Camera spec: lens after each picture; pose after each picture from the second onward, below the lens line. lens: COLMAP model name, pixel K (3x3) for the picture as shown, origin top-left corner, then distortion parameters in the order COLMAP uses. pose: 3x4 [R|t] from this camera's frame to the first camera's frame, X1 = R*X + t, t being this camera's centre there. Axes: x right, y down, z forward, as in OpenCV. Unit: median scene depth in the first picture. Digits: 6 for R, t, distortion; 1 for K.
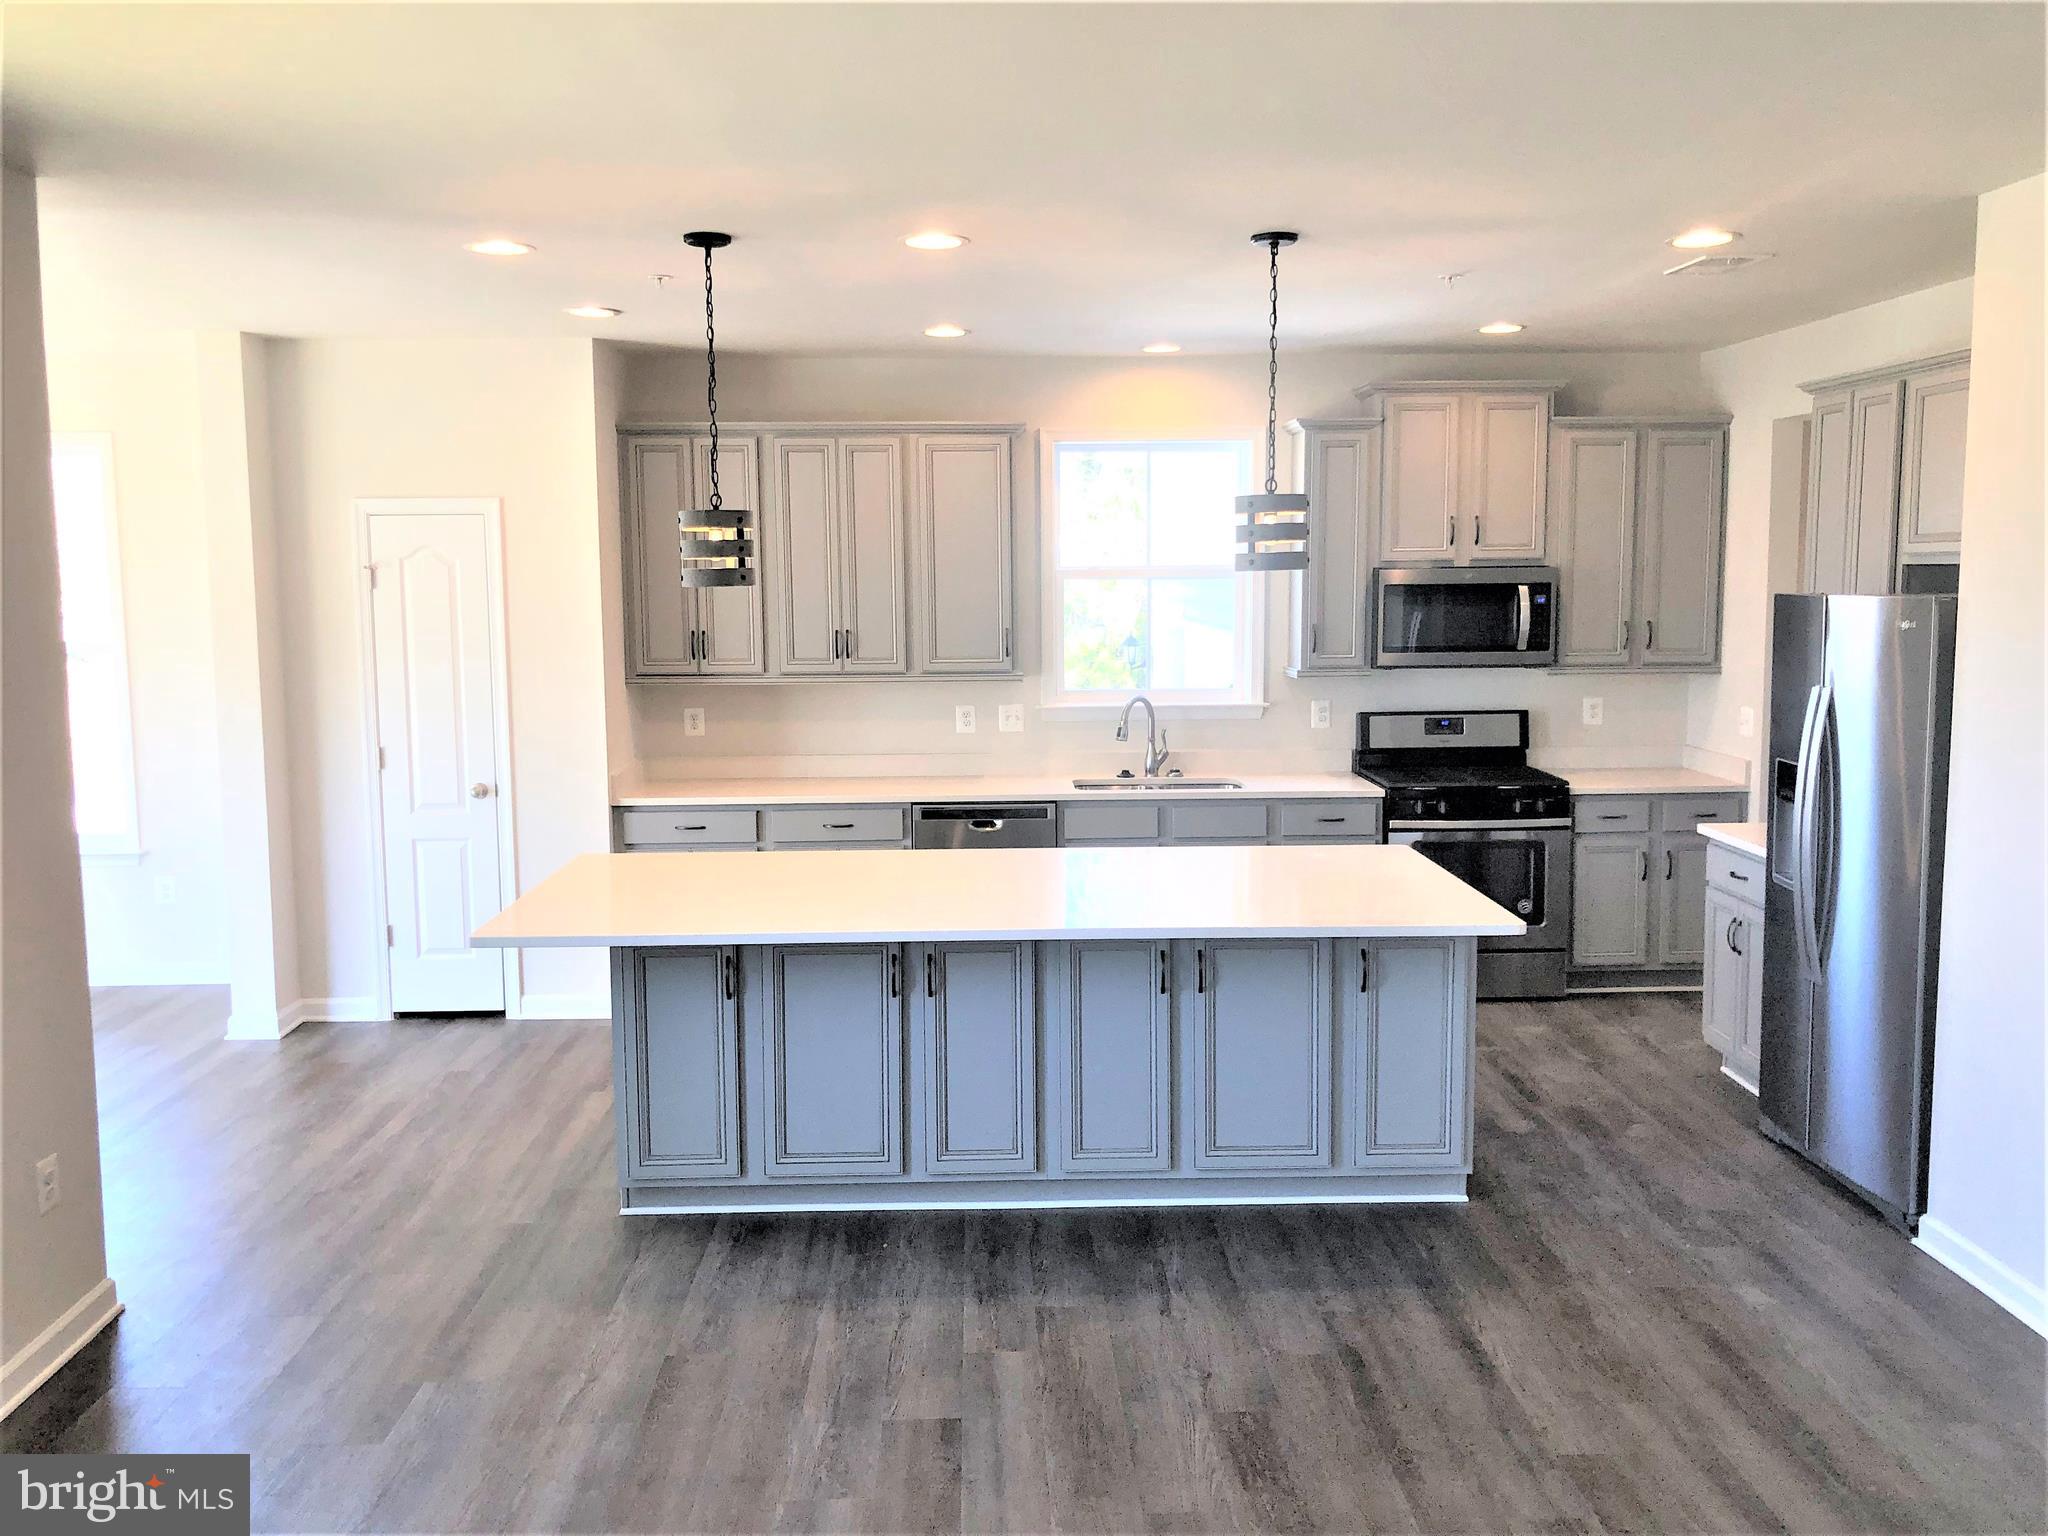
lens RADIAL K [[1682.9, 0, 1028.4], [0, 1682.9, 757.7], [0, 0, 1]] dist [0.034061, -0.005090]
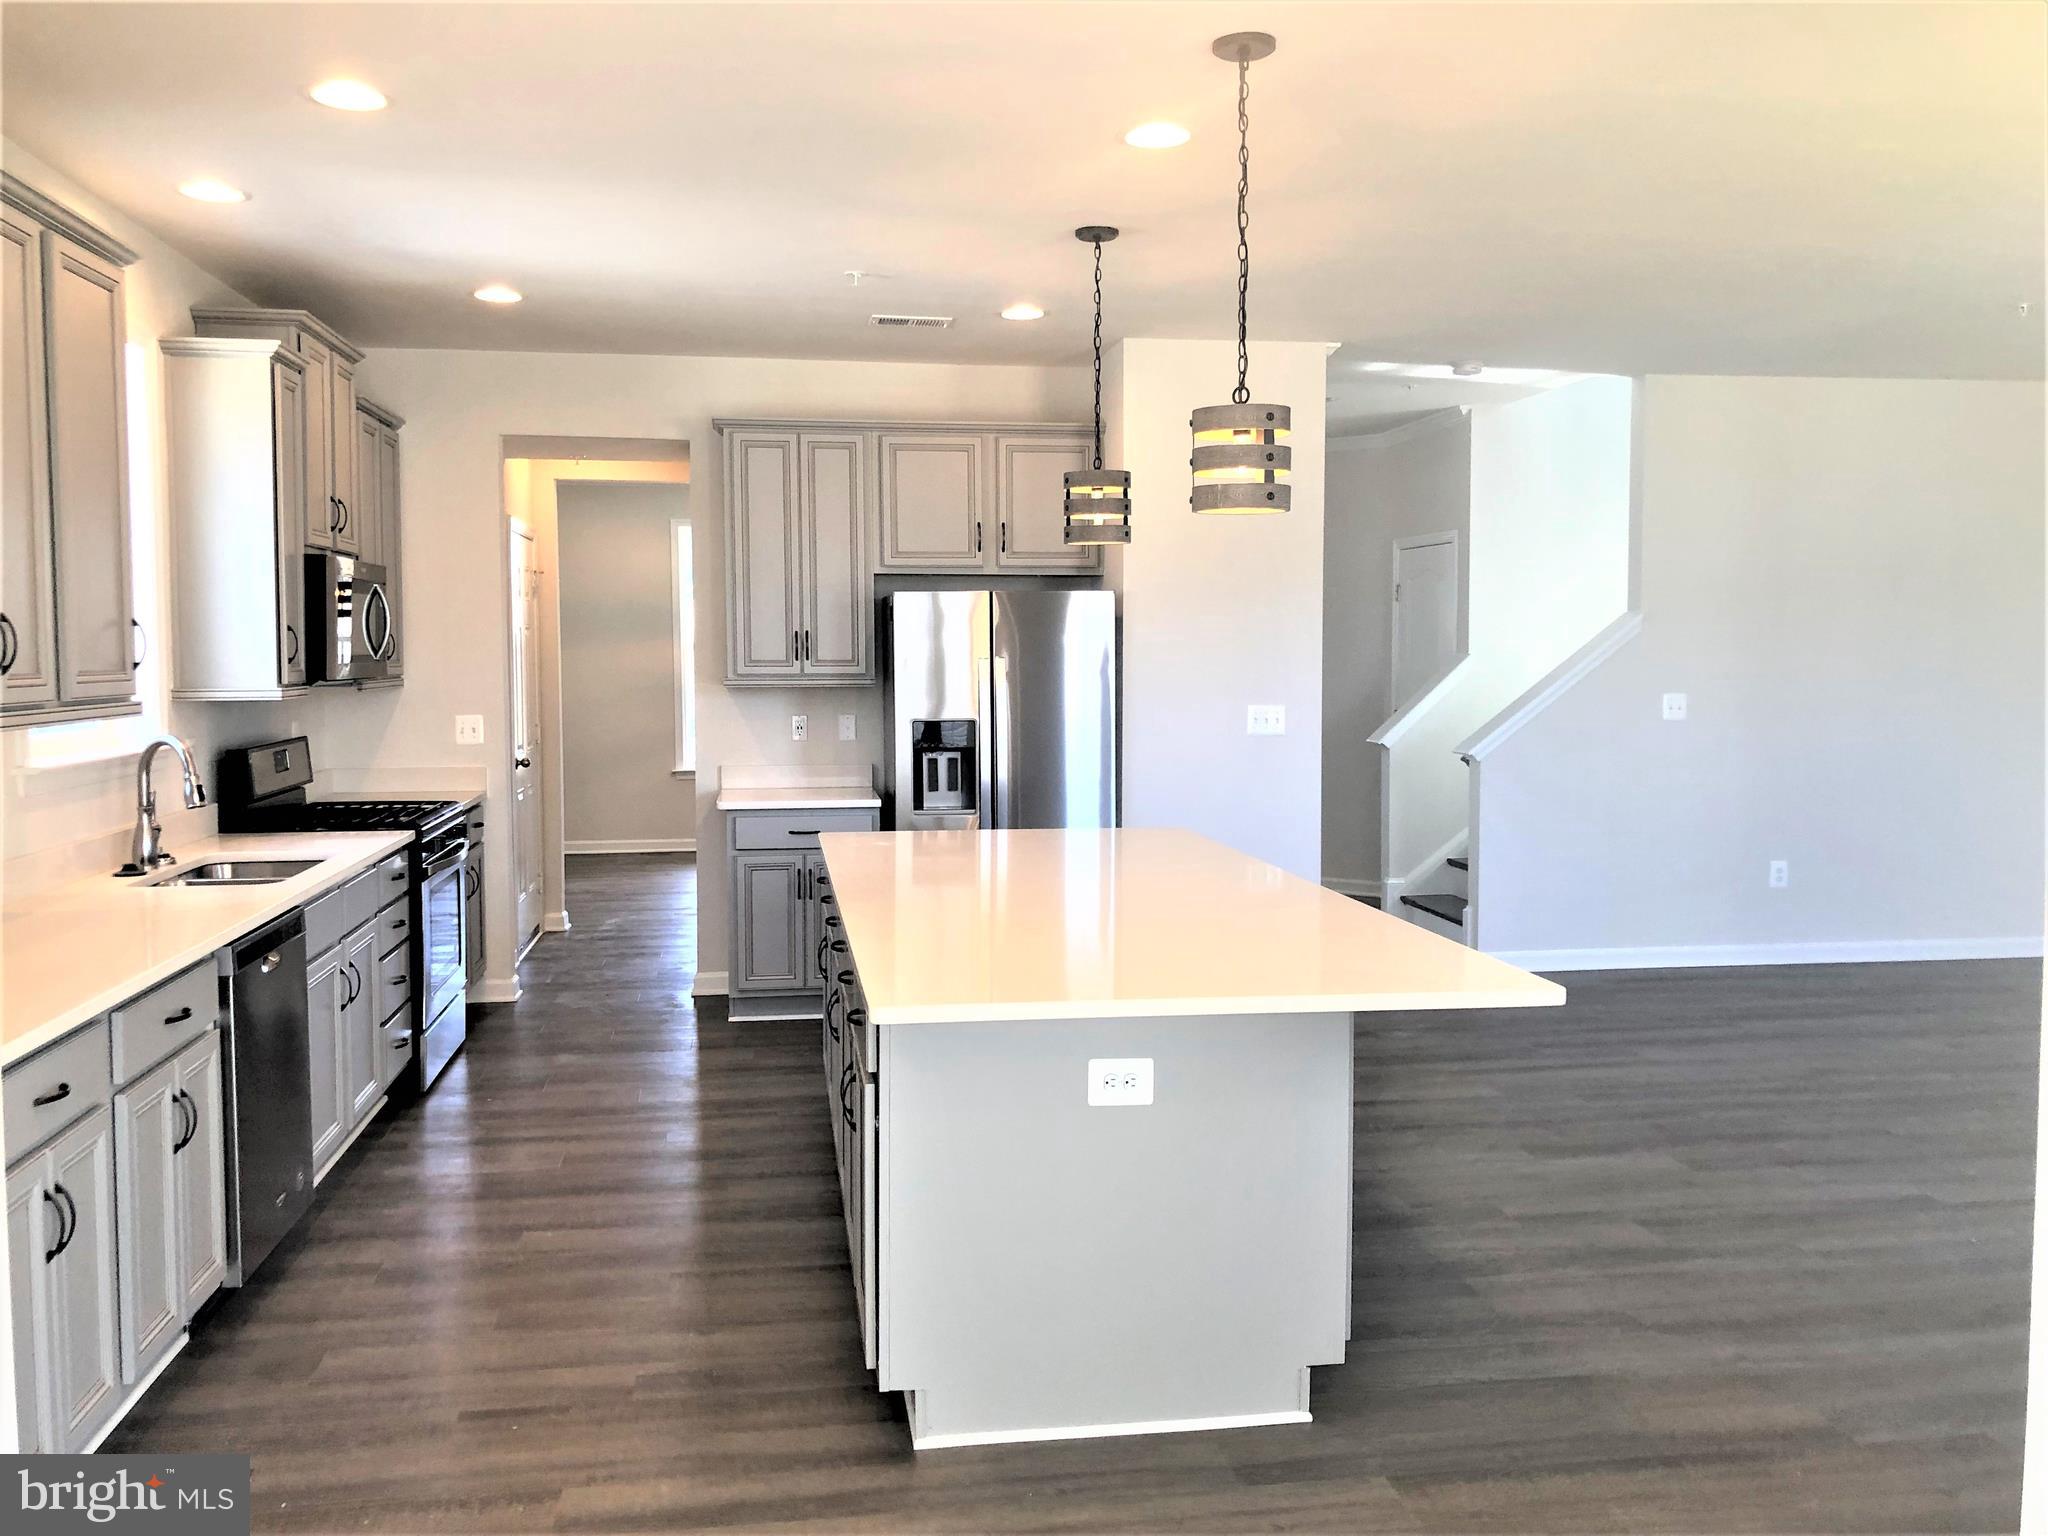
lens RADIAL K [[1682.9, 0, 1024.2], [0, 1682.9, 763.8], [0, 0, 1]] dist [0.034061, -0.005090]
pose [[-0.119735, -0.059739, 0.991007, -0.621878], [0.110280, 0.991211, 0.073075, -0.036256], [-0.986662, 0.118038, -0.112095, 0.815299]]
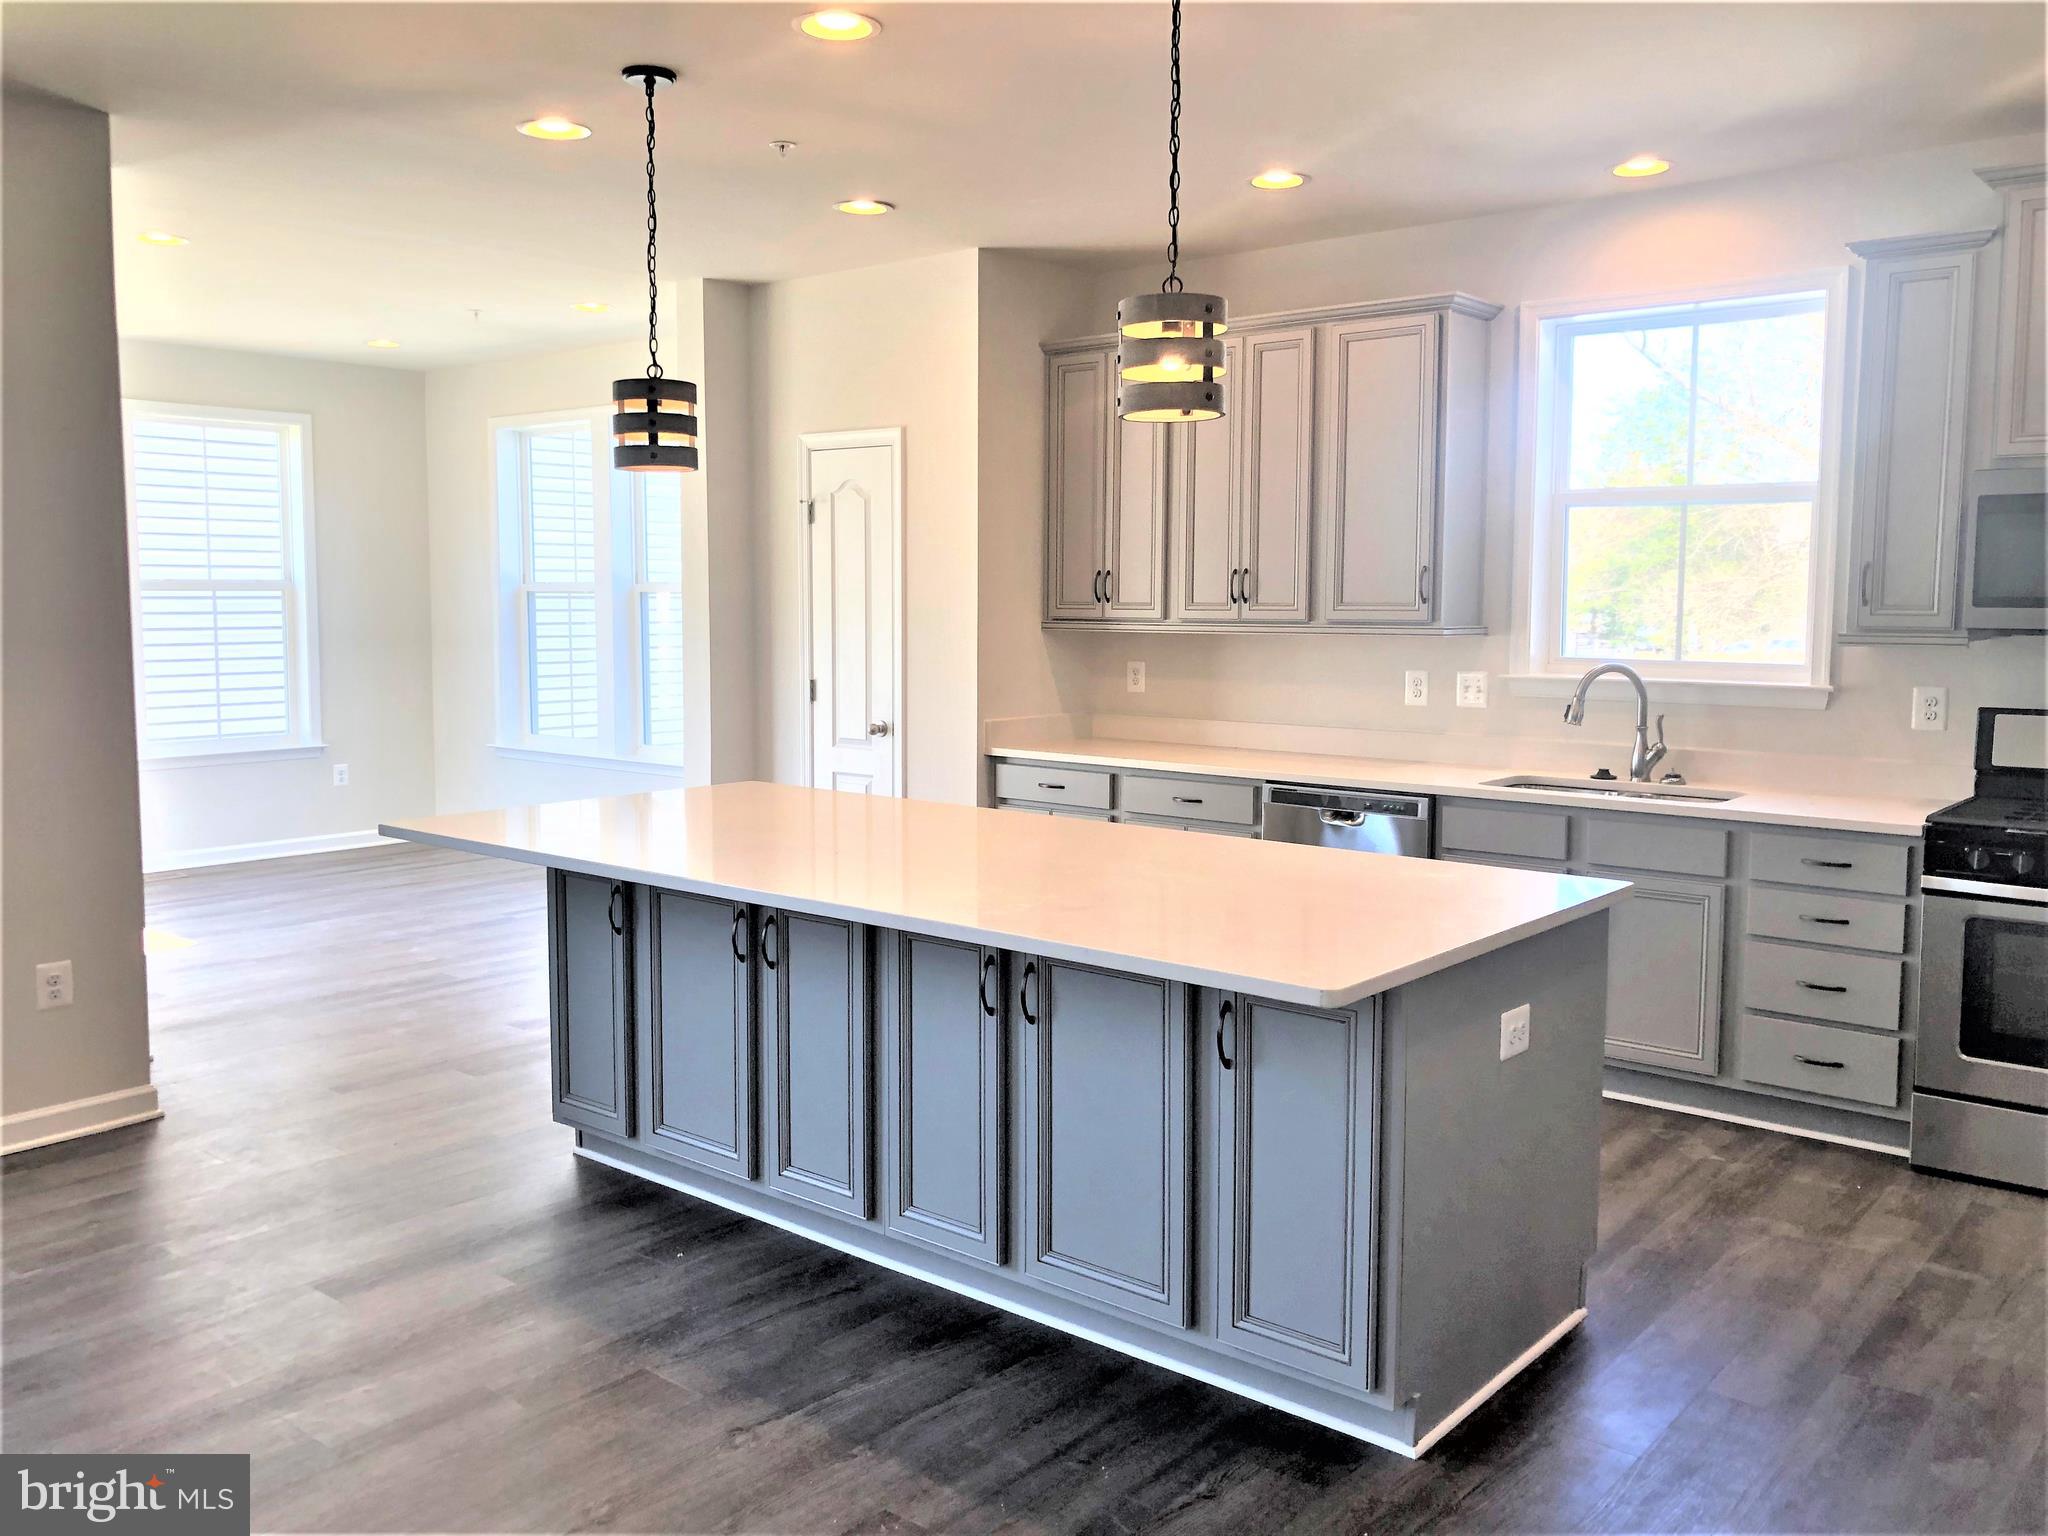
lens RADIAL K [[1682.9, 0, 1023.2], [0, 1682.9, 766.0], [0, 0, 1]] dist [0.034061, -0.005090]
pose [[0.744107, 0.078689, -0.663411, 0.379194], [-0.084533, 0.996147, 0.023340, 0.010986], [0.662691, 0.038712, 0.747891, 0.319679]]
